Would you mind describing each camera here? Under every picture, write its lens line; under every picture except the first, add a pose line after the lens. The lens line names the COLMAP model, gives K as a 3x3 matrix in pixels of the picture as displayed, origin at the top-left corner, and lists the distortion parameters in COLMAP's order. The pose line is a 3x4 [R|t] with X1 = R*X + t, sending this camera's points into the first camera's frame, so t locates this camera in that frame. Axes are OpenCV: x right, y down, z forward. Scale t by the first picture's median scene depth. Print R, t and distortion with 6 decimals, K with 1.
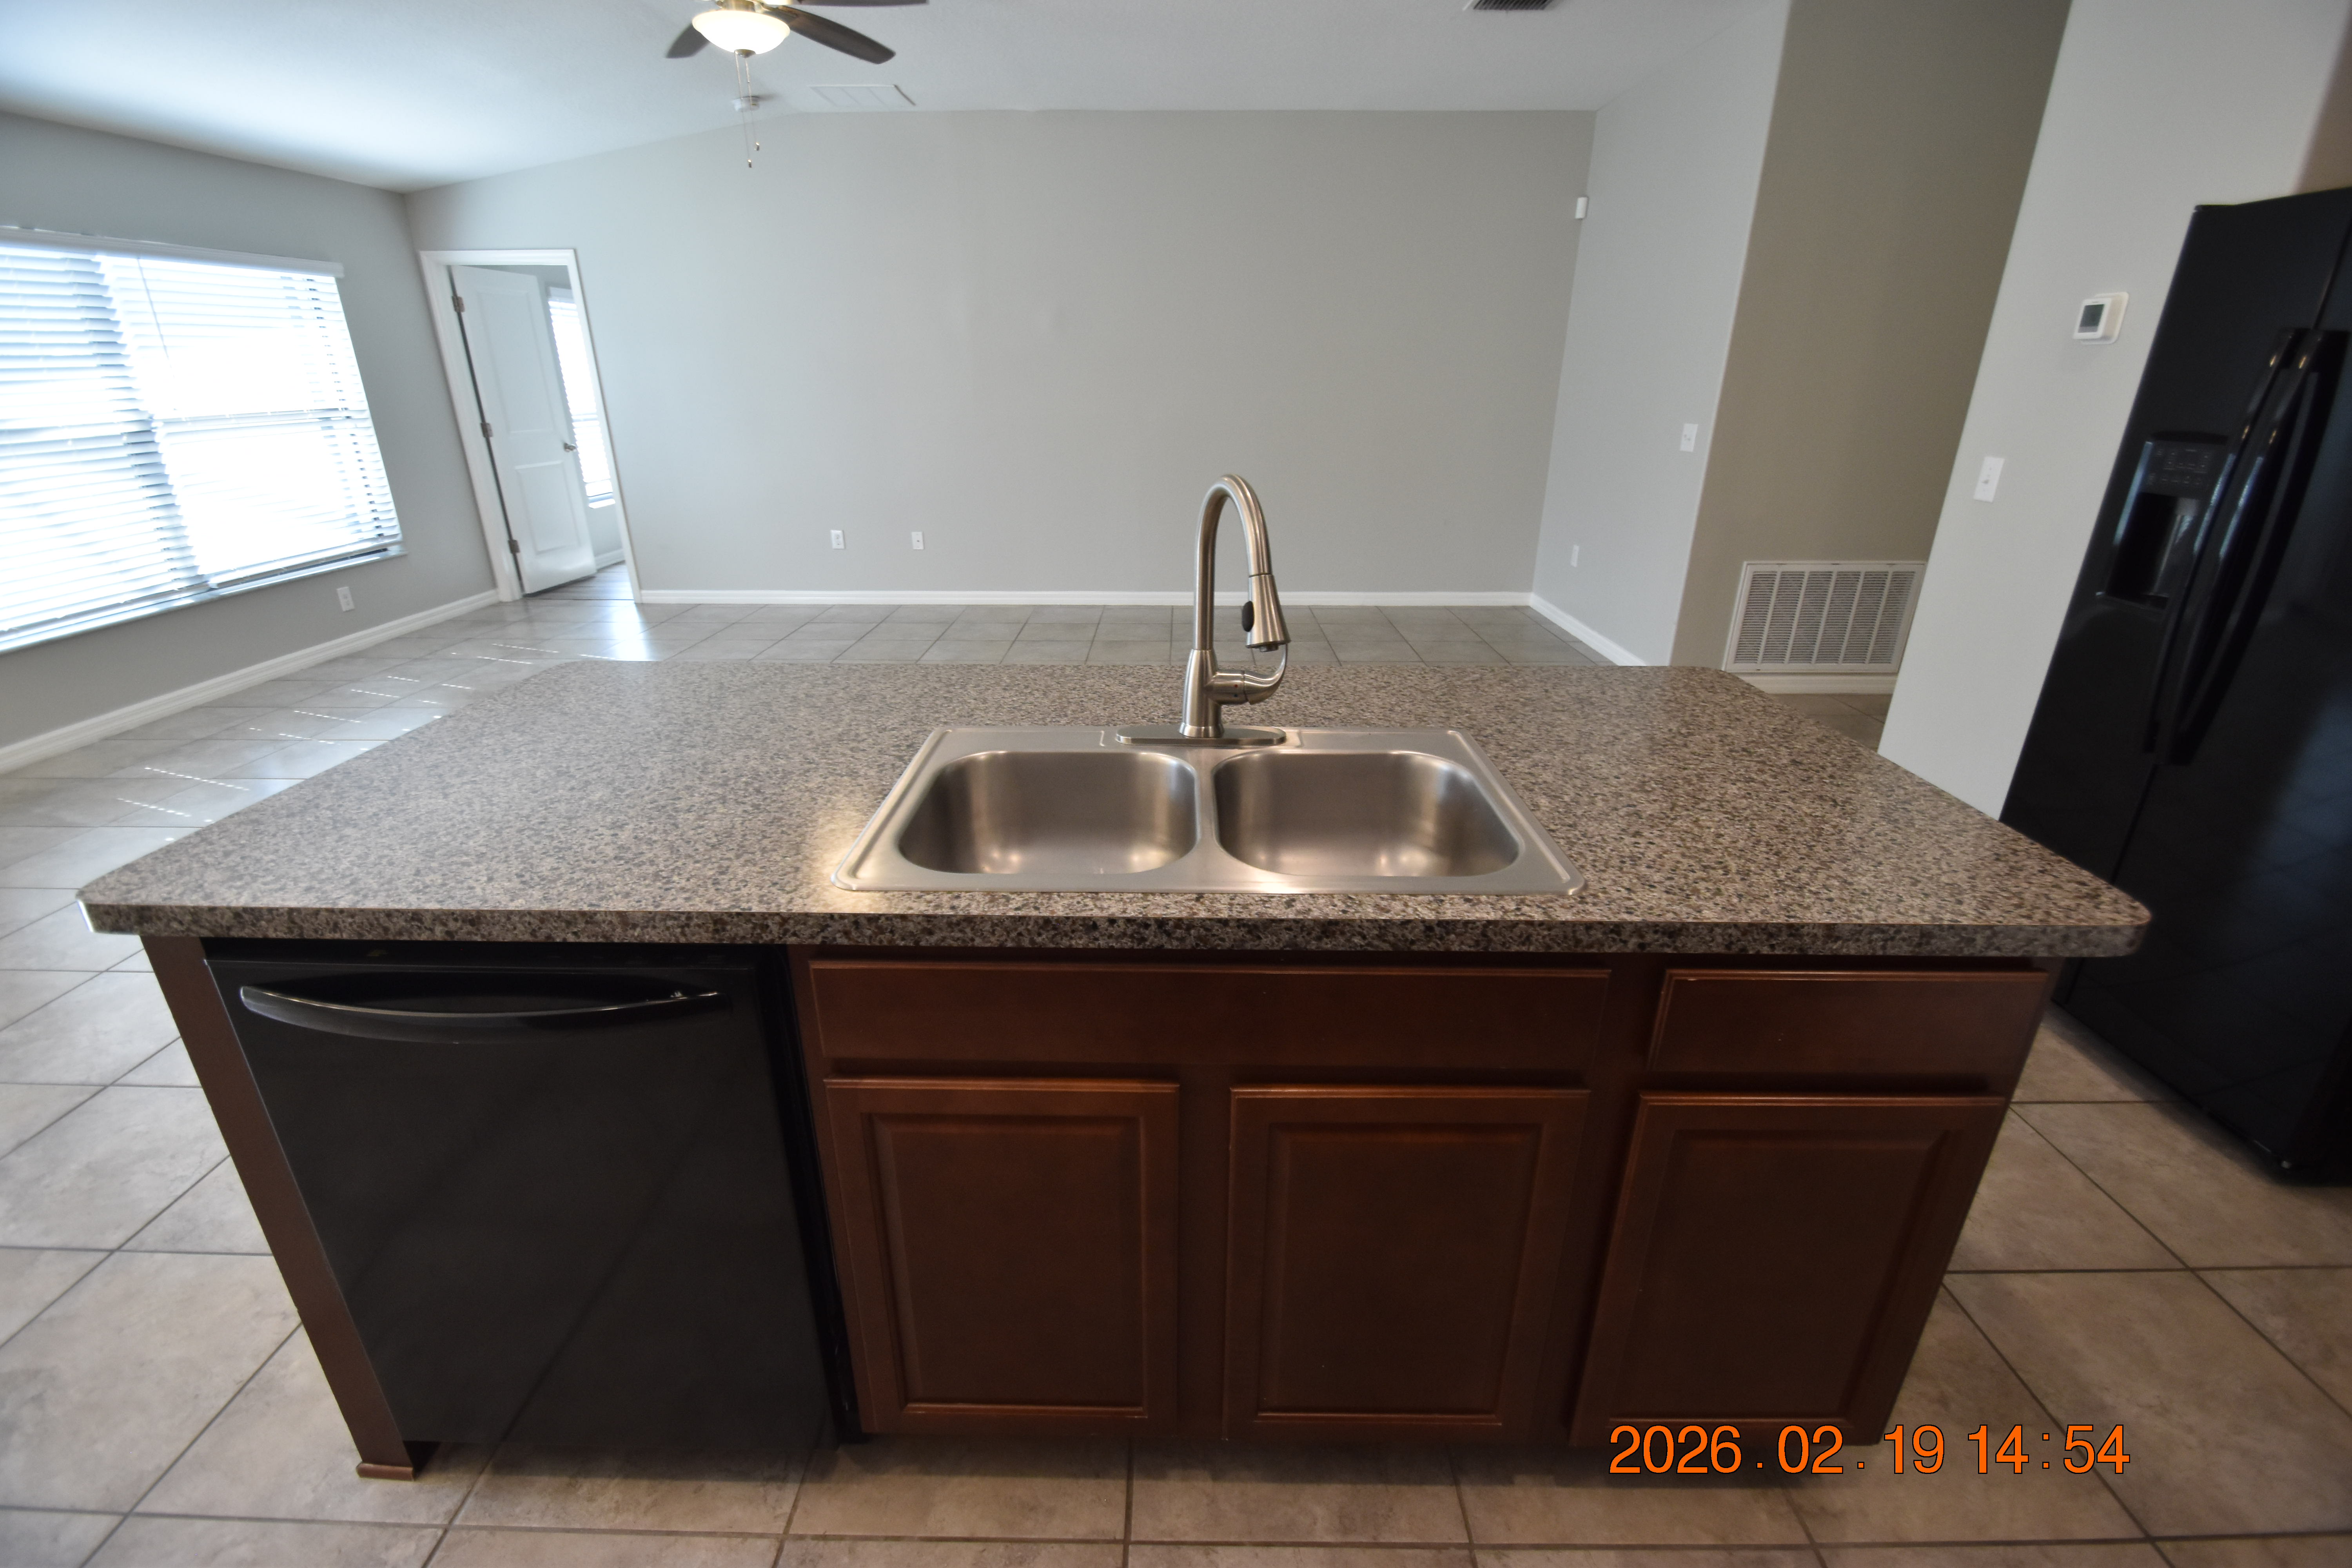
lens RADIAL K [[1027.9, 0, 1171.6], [0, 1027.9, 795.4], [0, 0, 1]] dist [0.017893, -0.018716]
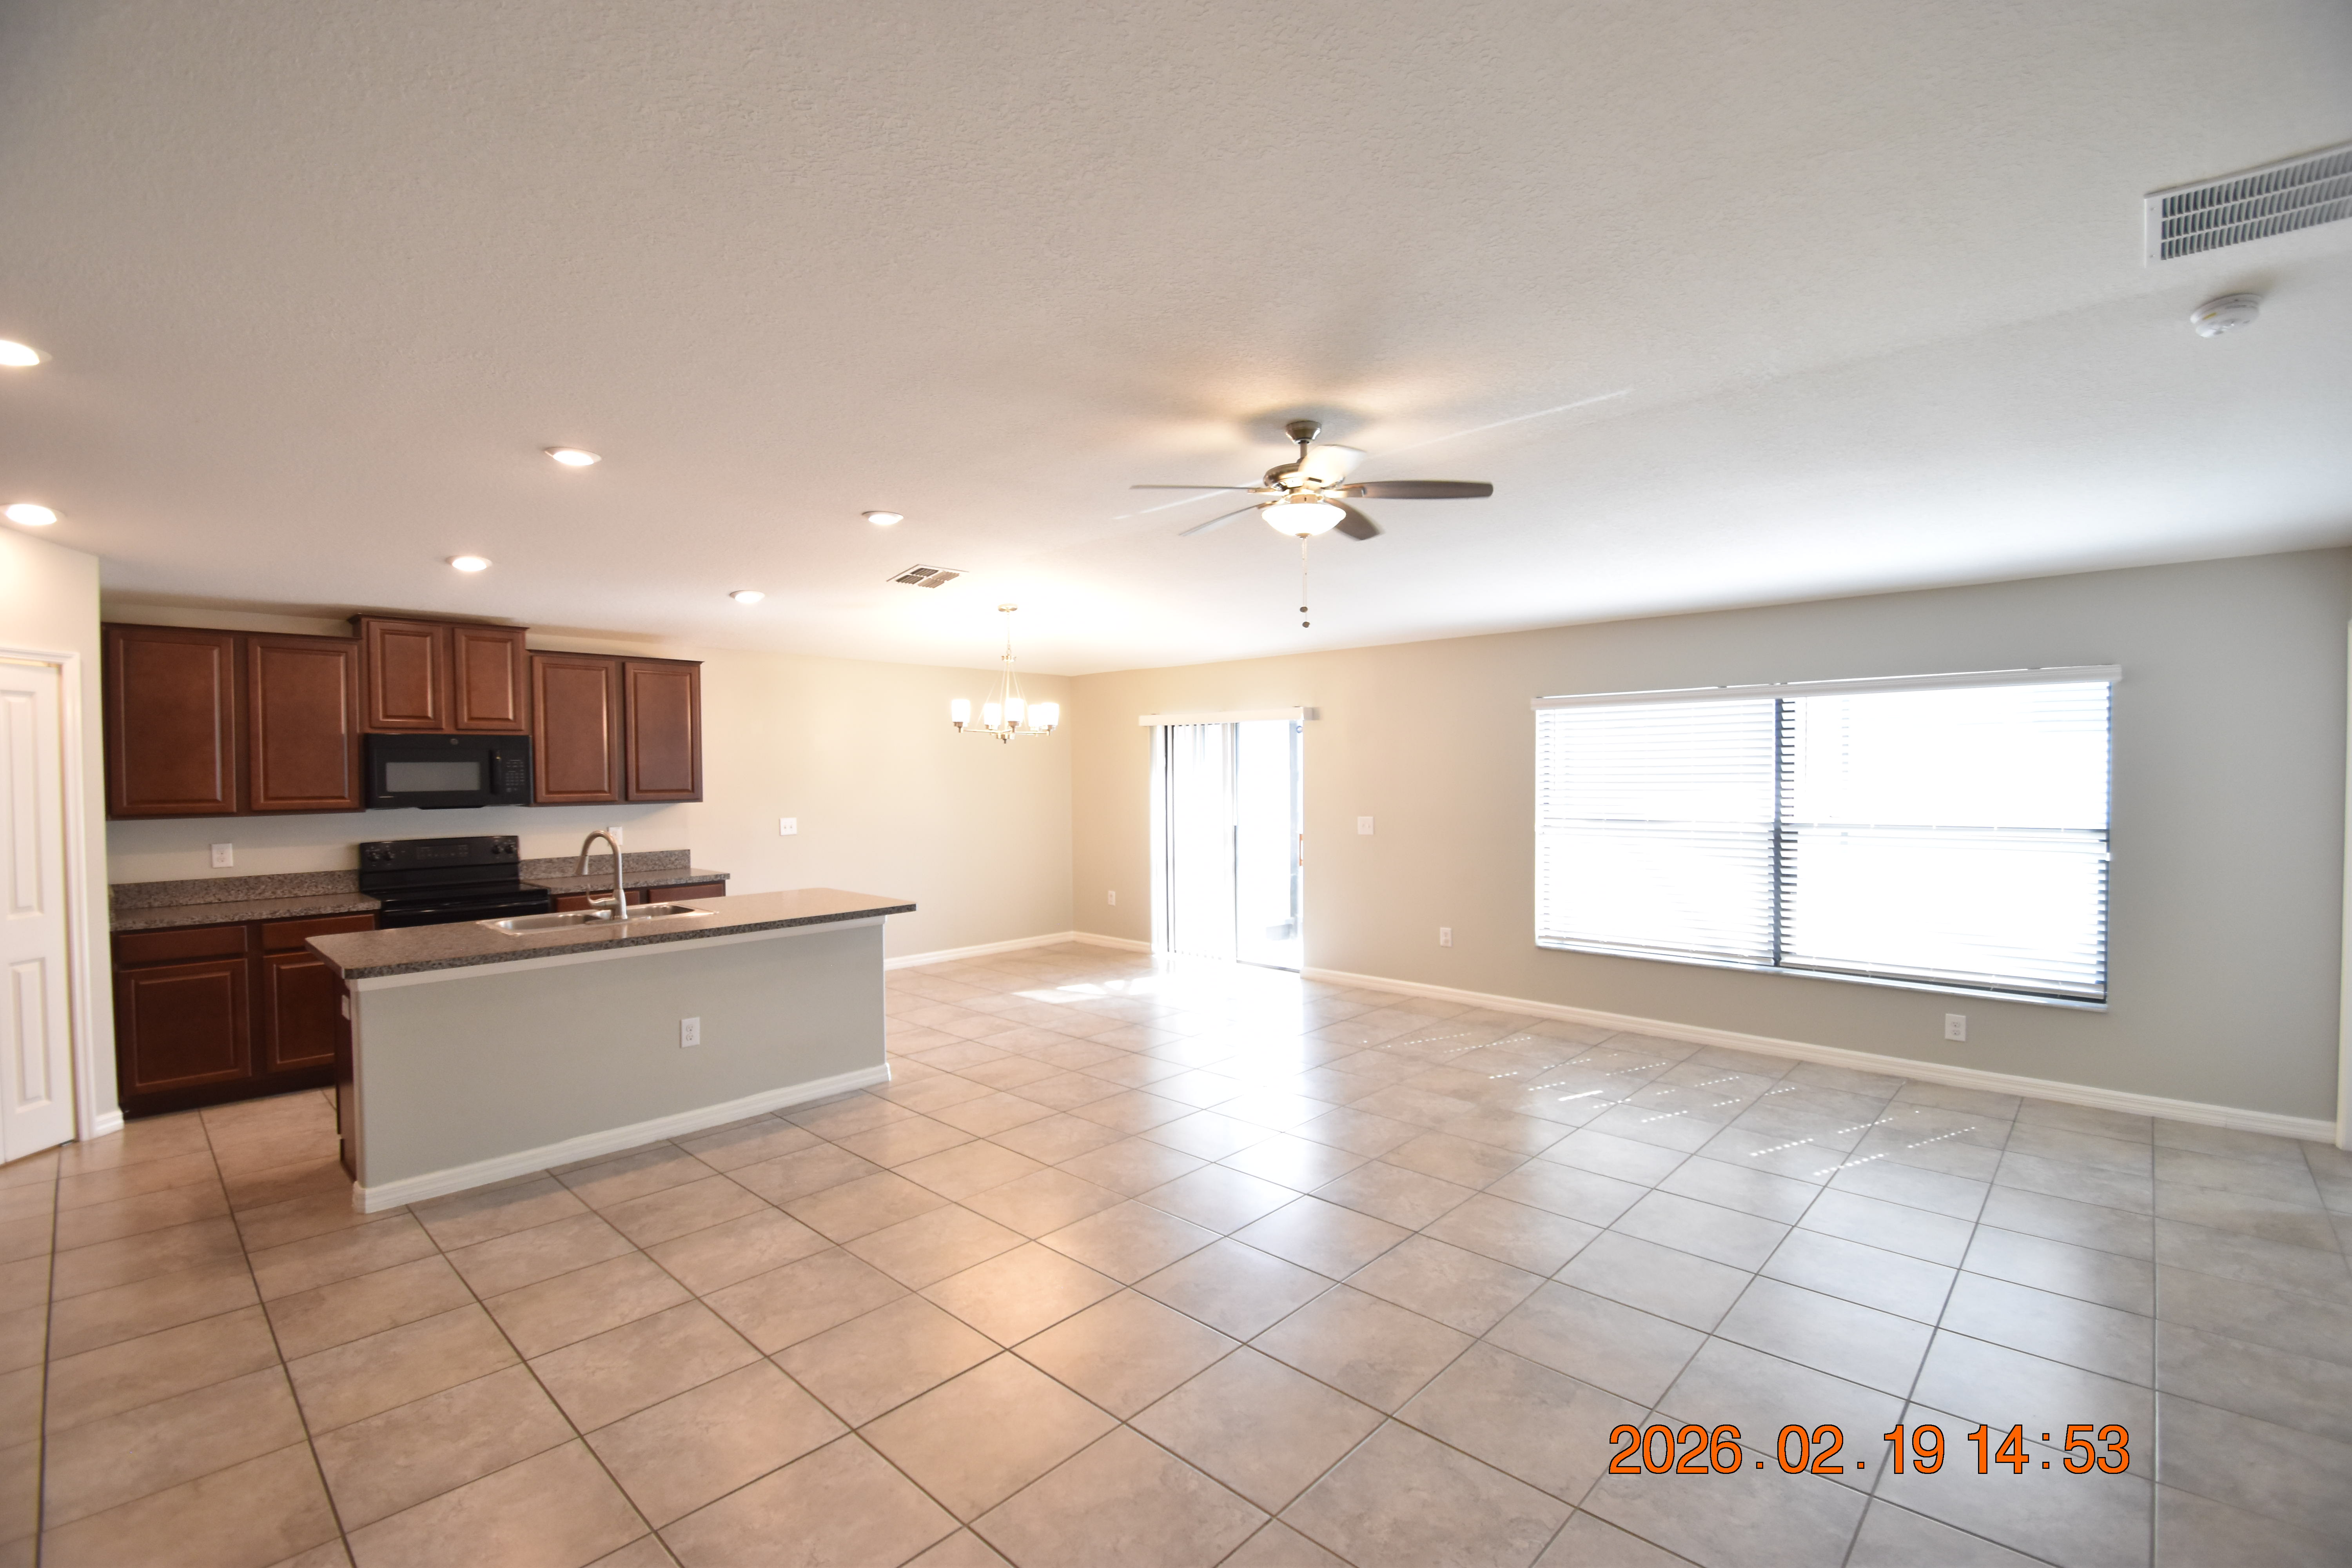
lens RADIAL K [[1027.9, 0, 1171.6], [0, 1027.9, 795.4], [0, 0, 1]] dist [0.017893, -0.018716]
pose [[-0.679011, 0.023432, -0.733754, 0.299199], [-0.270660, 0.921092, 0.279881, -0.445466], [0.682412, 0.388640, -0.619090, 1.028722]]
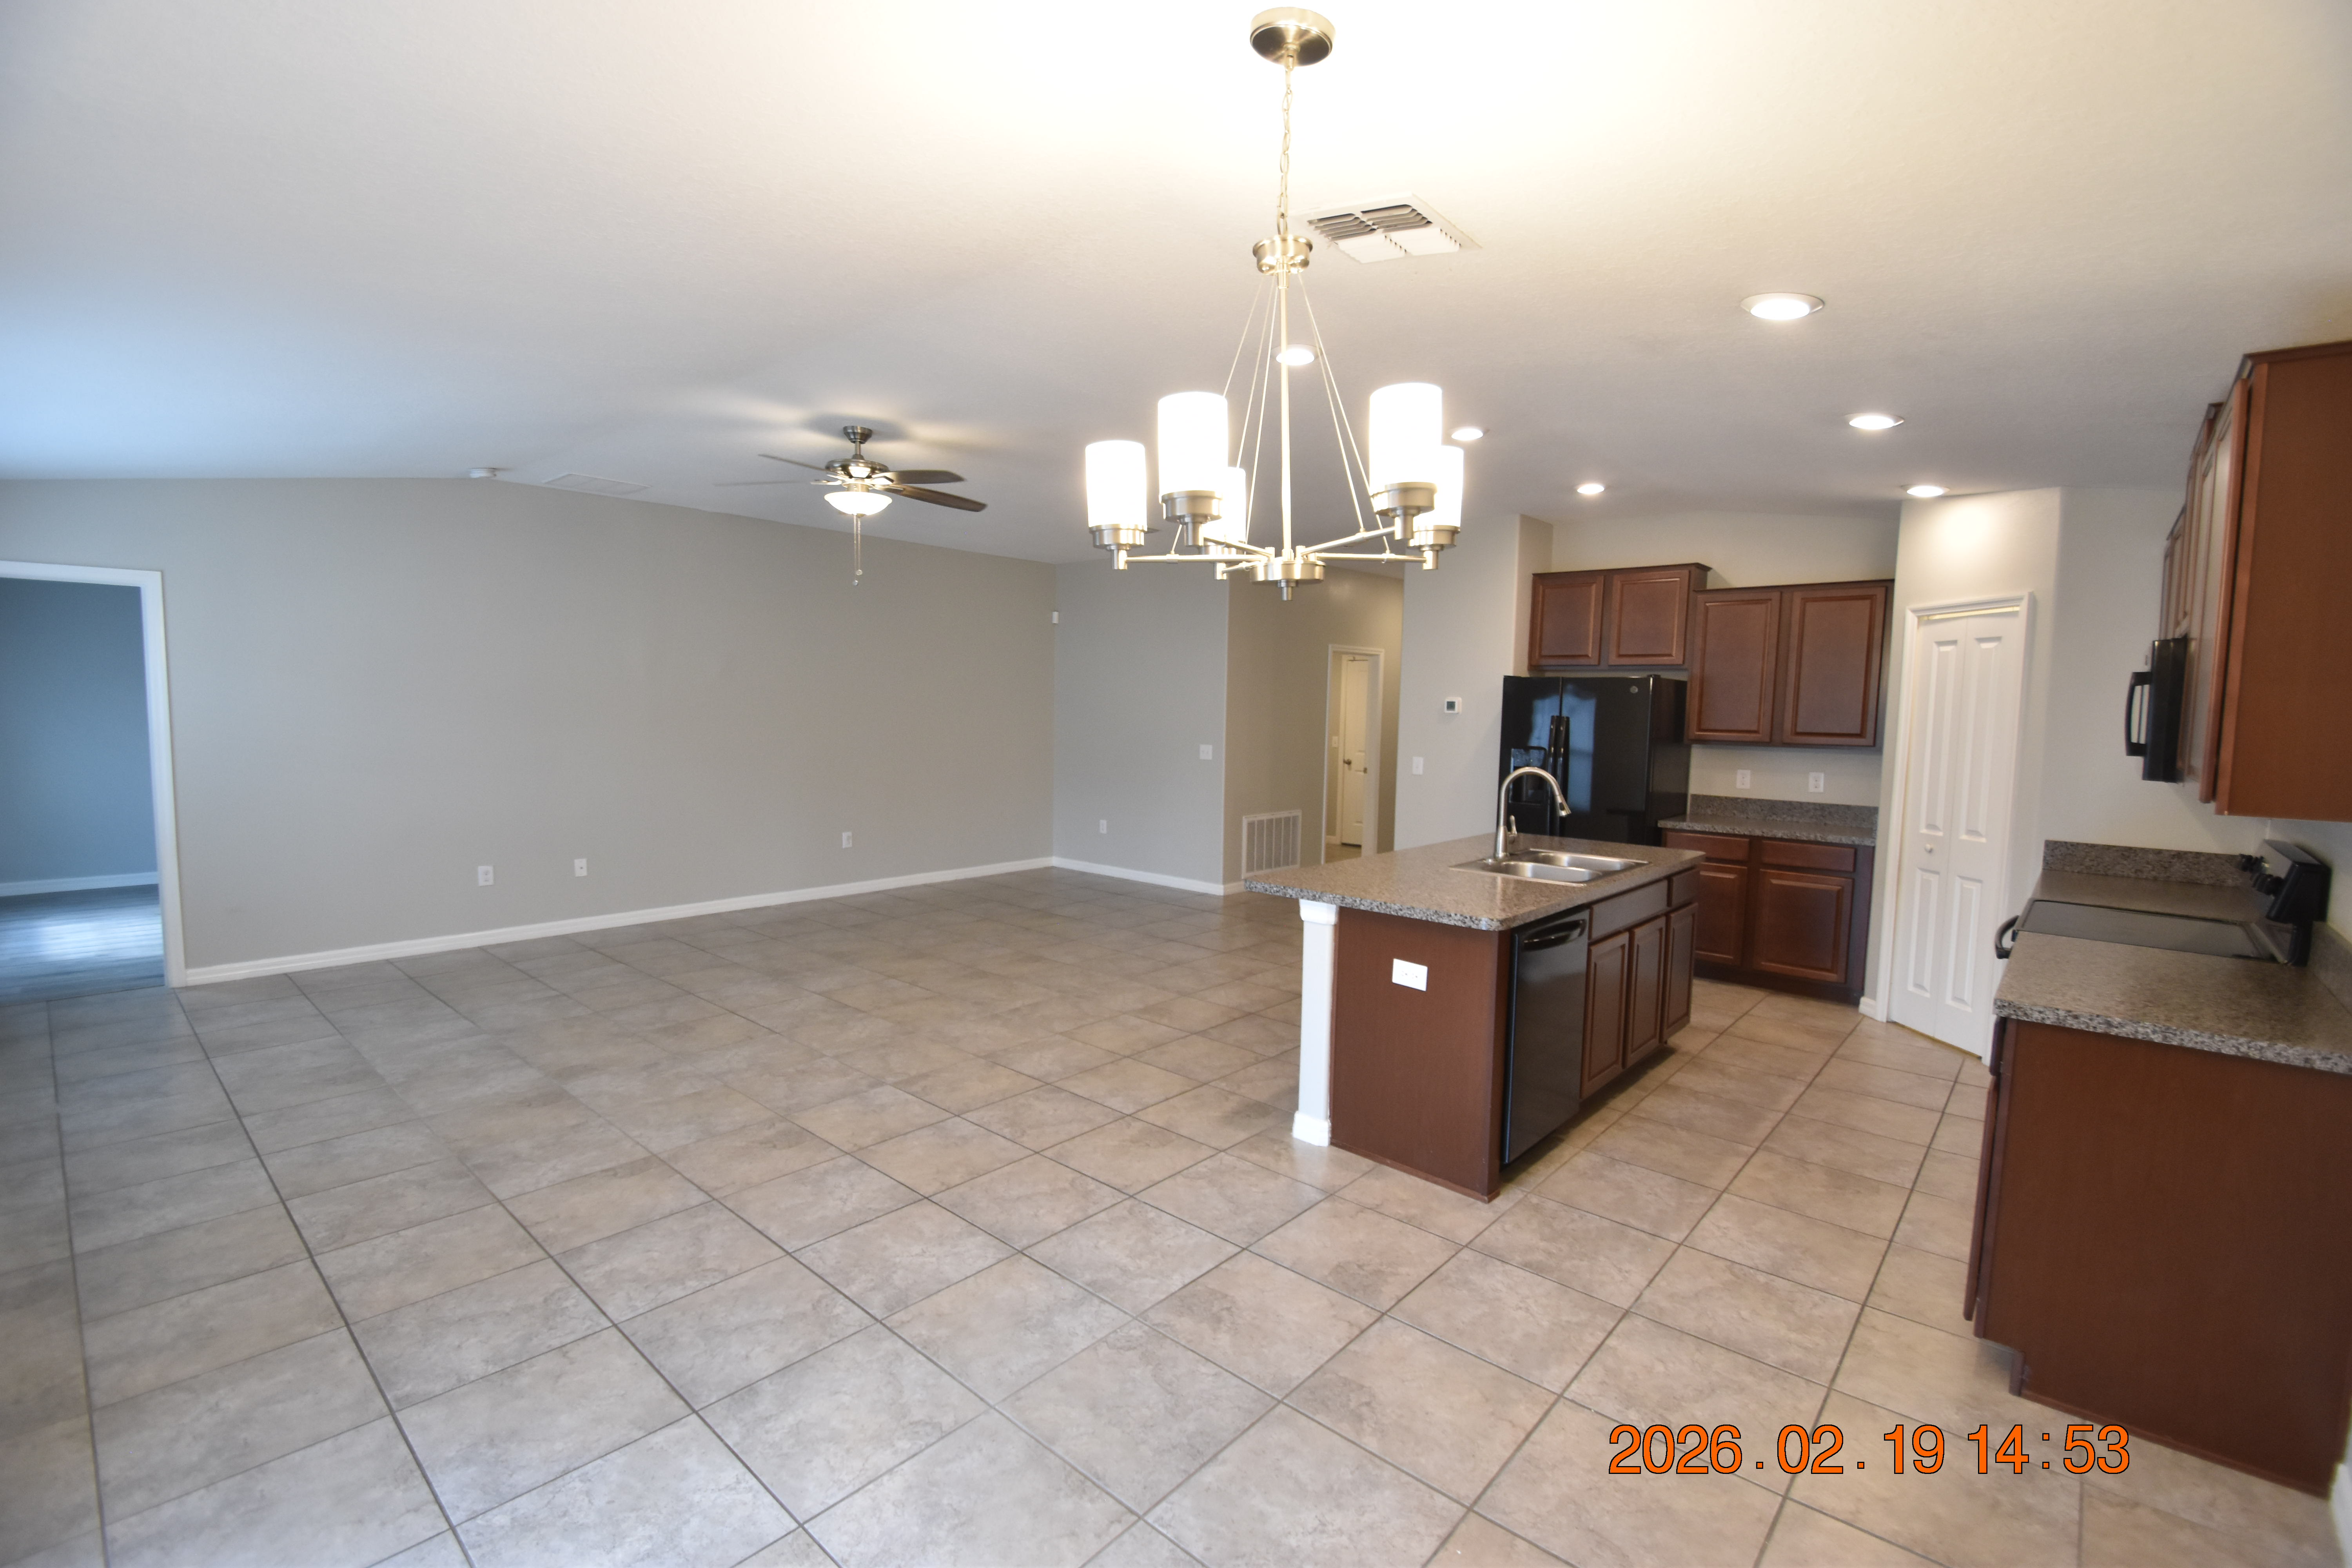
lens RADIAL K [[1027.9, 0, 1171.6], [0, 1027.9, 795.4], [0, 0, 1]] dist [0.017893, -0.018716]
pose [[0.656508, -0.055302, 0.752289, -0.746078], [0.267531, 0.949548, -0.163666, -0.000634], [-0.705283, 0.308709, 0.638181, -0.058841]]
